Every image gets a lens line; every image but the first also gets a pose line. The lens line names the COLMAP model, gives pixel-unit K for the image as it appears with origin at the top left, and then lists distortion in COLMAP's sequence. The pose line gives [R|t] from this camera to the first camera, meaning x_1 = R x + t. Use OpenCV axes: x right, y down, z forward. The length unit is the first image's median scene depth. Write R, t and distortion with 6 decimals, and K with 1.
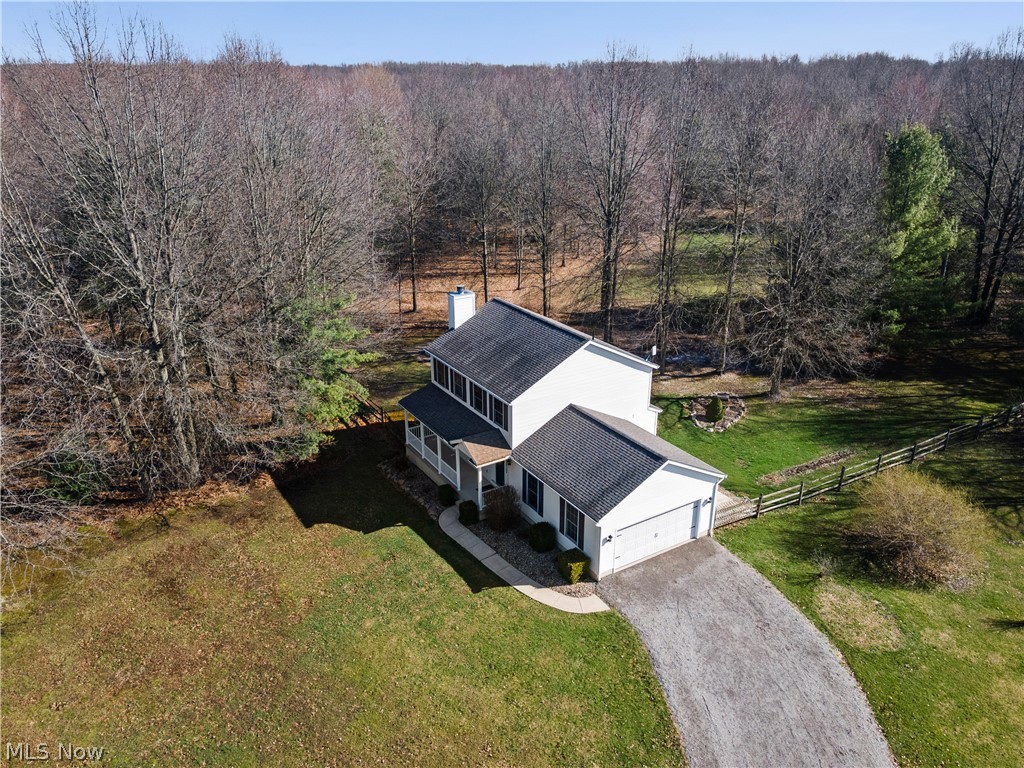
lens RADIAL K [[723.8, 0, 506.4], [0, 723.8, 380.7], [0, 0, 1]] dist [0.046214, -0.001723]
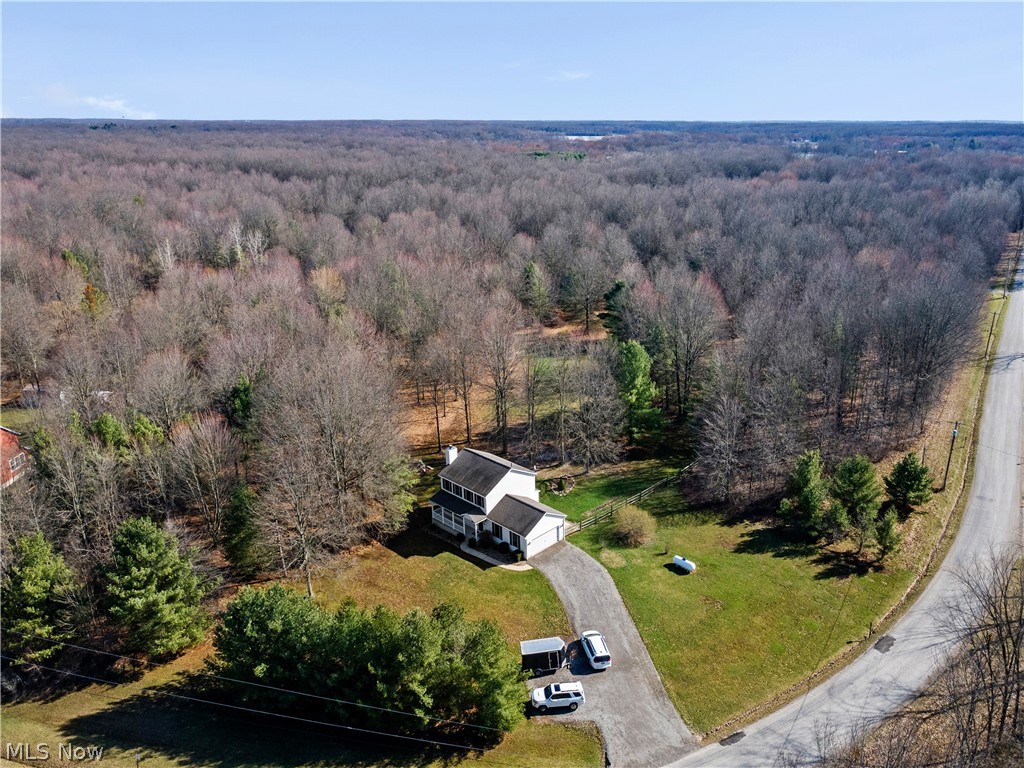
lens RADIAL K [[723.8, 0, 495.0], [0, 723.8, 326.9], [0, 0, 1]] dist [0.046214, -0.001723]
pose [[0.977986, -0.069943, 0.196599, -0.423641], [0.097533, 0.986122, -0.134351, -0.215174], [-0.184474, 0.150569, 0.971236, -1.610308]]
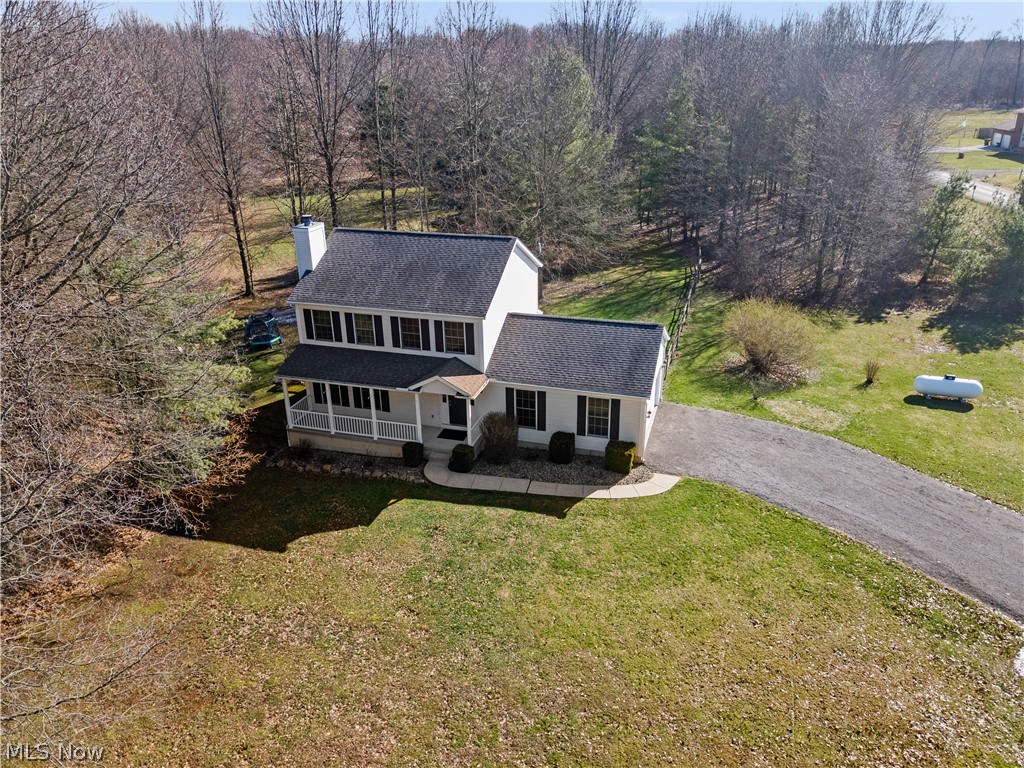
lens RADIAL K [[723.8, 0, 491.0], [0, 723.8, 391.5], [0, 0, 1]] dist [0.046214, -0.001723]
pose [[0.765333, -0.267164, 0.585567, -0.506541], [0.253482, 0.961368, 0.107322, 0.024274], [-0.591618, 0.066294, 0.803488, 0.292306]]
